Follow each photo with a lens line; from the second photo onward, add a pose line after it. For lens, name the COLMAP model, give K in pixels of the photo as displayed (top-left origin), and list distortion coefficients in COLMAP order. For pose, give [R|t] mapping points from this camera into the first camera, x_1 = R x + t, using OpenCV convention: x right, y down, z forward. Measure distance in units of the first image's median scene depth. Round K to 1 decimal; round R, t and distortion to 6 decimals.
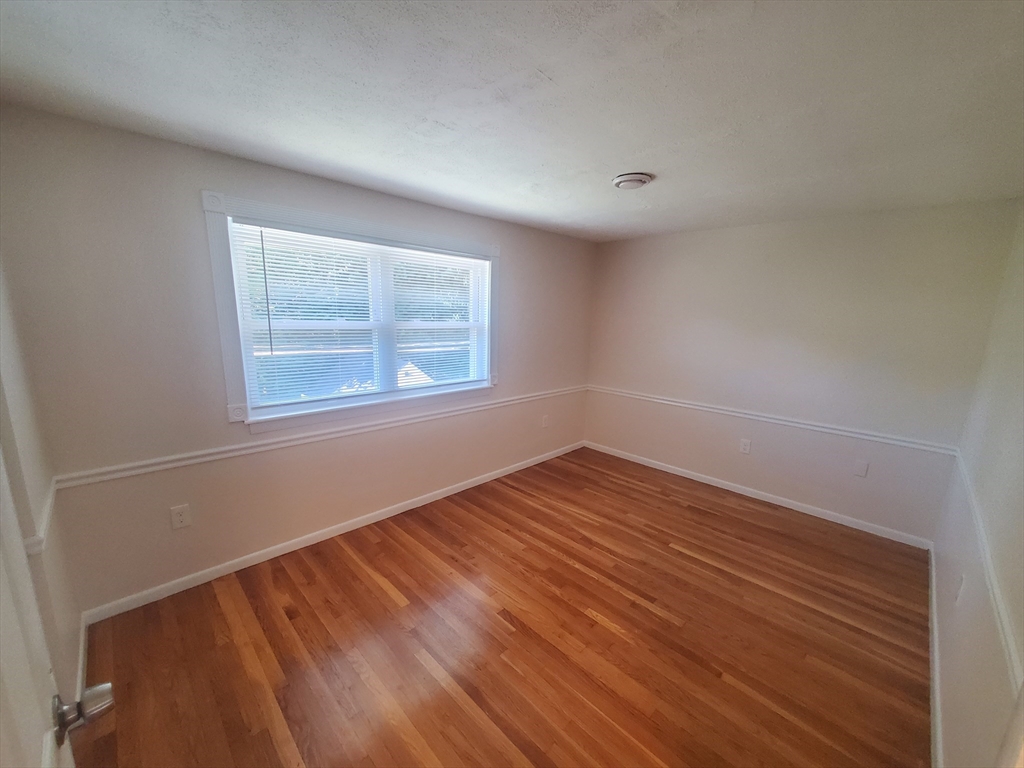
lens RADIAL K [[402.6, 0, 512.0], [0, 402.6, 384.0], [0, 0, 1]] dist [-0.000156, 0.000015]
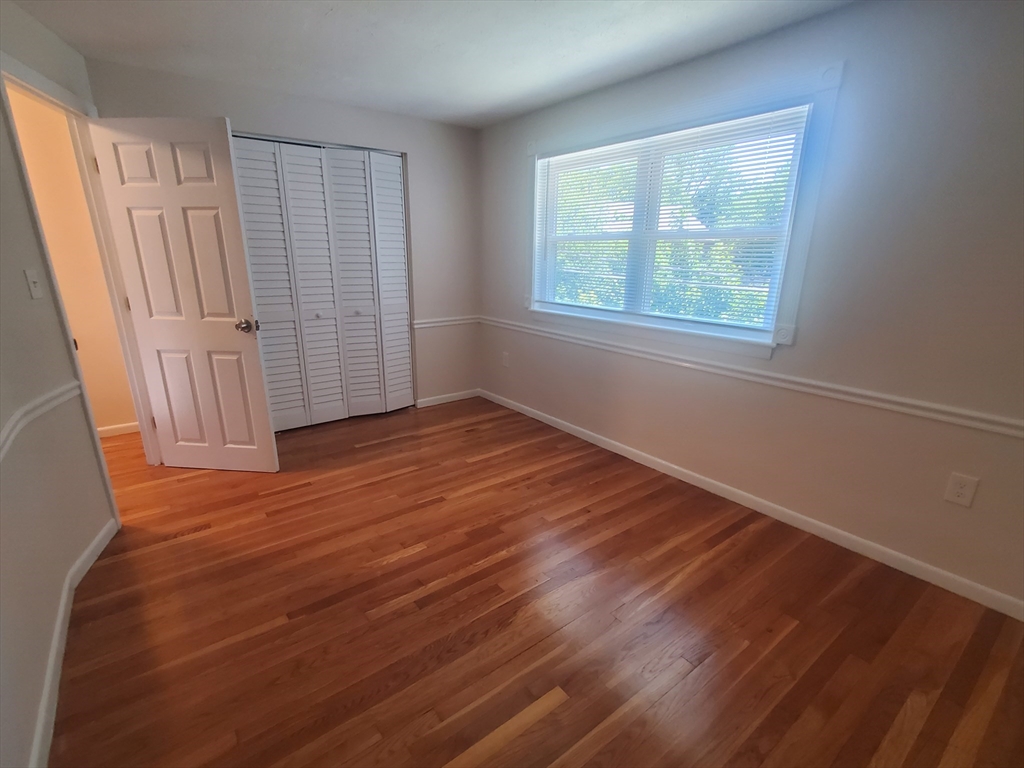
lens RADIAL K [[485.2, 0, 509.1], [0, 485.2, 398.1], [0, 0, 1]] dist [-0.001802, -0.000149]
pose [[-0.128485, 0.257616, -0.957667, 0.992729], [-0.186664, 0.942128, 0.278480, -0.068953], [0.973986, 0.214542, -0.072962, 1.071088]]
